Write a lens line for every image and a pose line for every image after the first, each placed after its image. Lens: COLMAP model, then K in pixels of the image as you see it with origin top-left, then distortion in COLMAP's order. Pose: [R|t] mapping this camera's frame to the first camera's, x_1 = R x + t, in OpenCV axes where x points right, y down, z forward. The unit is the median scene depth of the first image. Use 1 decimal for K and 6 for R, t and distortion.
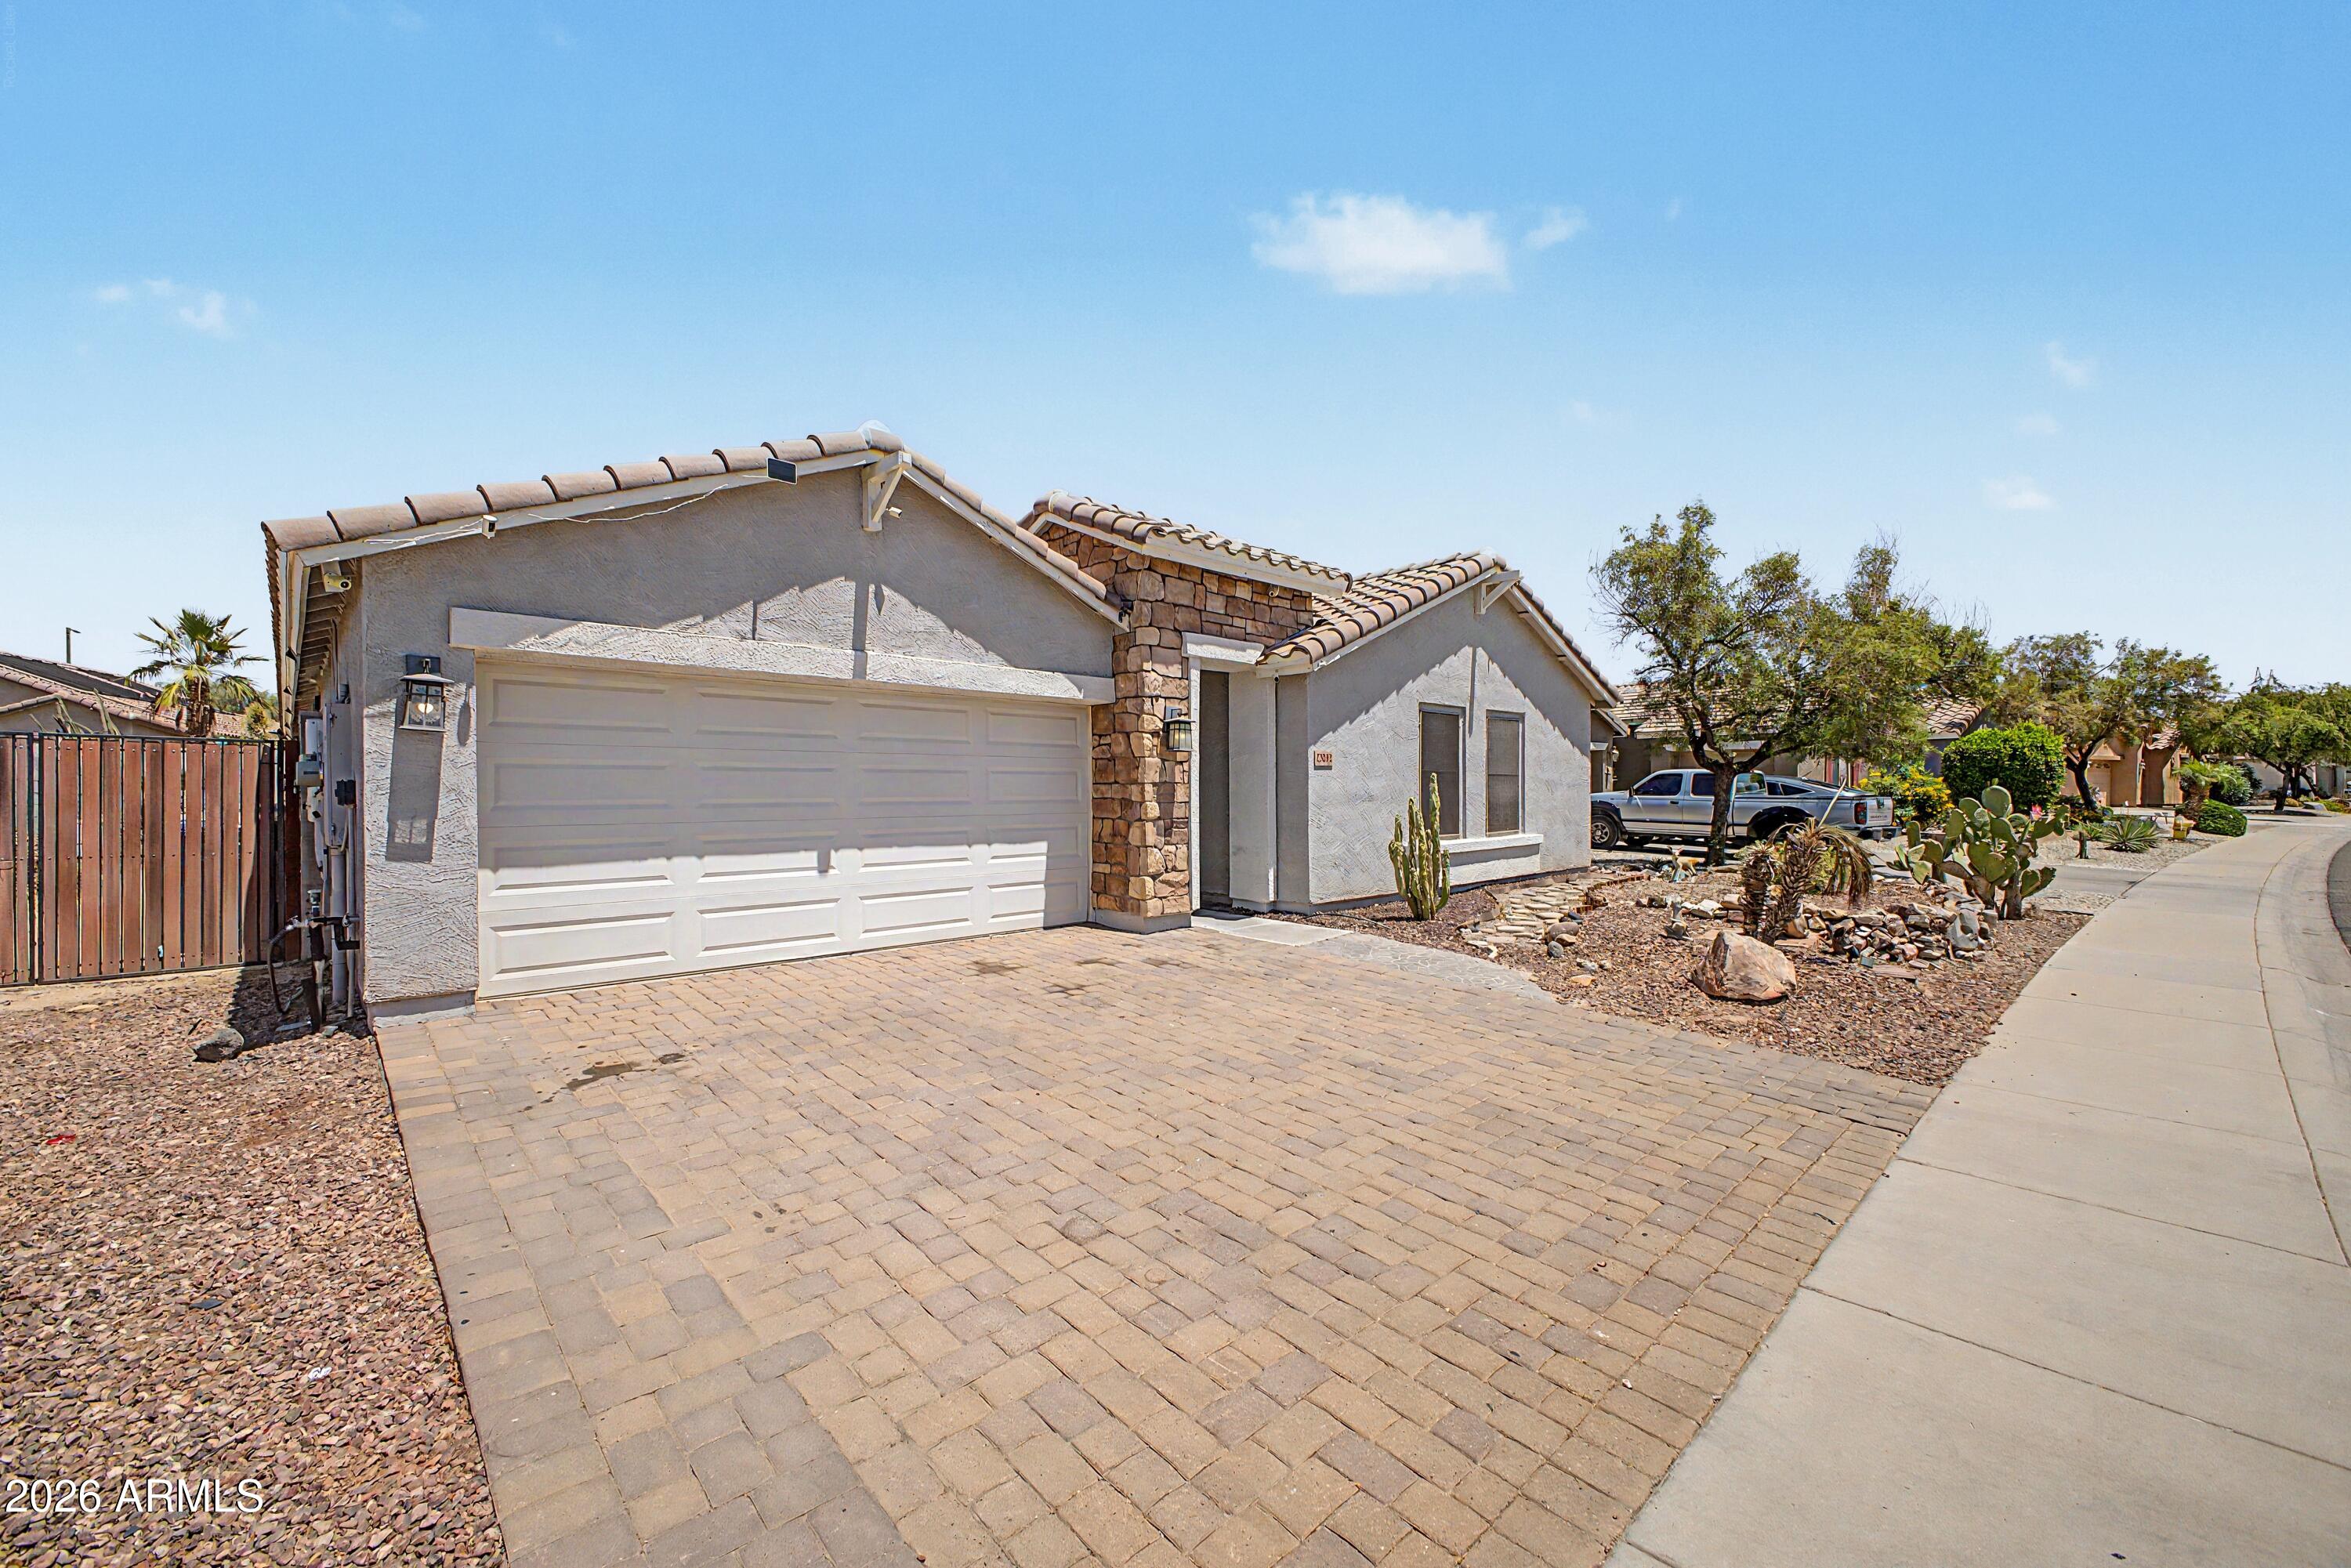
lens RADIAL K [[944.9, 0, 1177.4], [0, 944.9, 787.0], [0, 0, 1]] dist [0.015934, -0.002127]
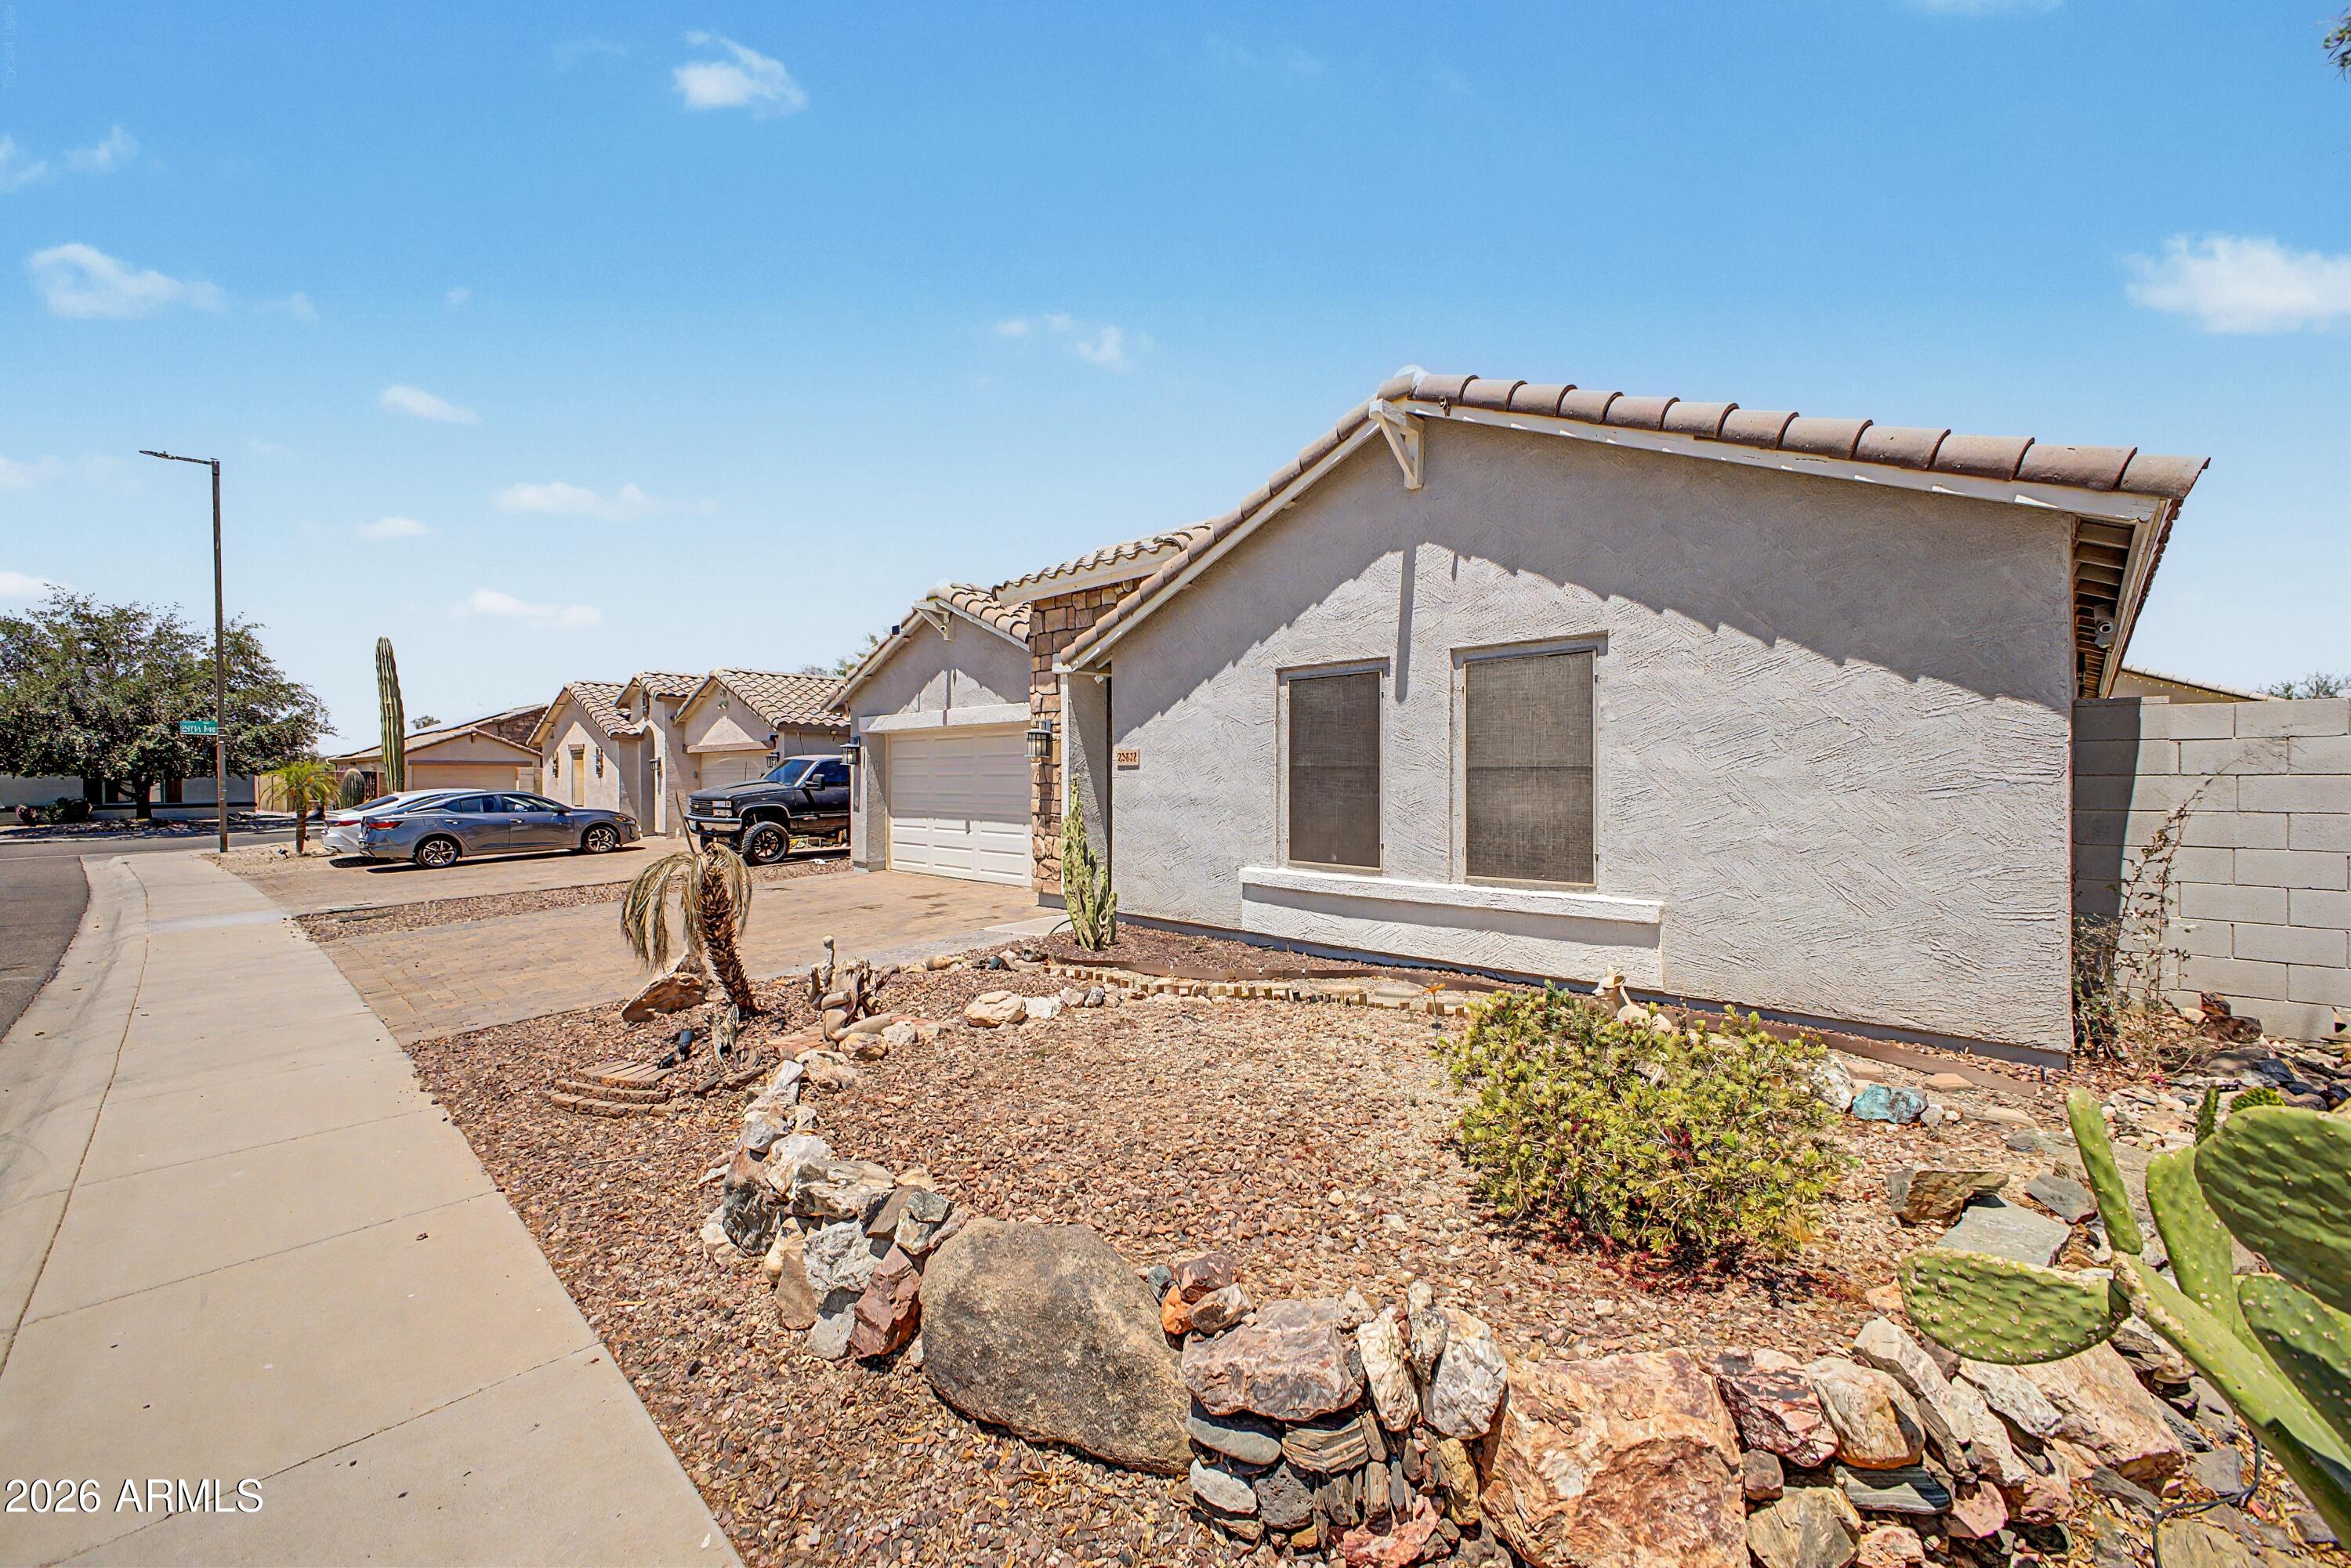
lens RADIAL K [[944.9, 0, 1177.2], [0, 944.9, 781.4], [0, 0, 1]] dist [0.015934, -0.002127]
pose [[0.029128, 0.007167, -0.999550, 1.184569], [0.005564, 0.999958, 0.007332, -0.014639], [0.999560, -0.005775, 0.029087, 1.121224]]
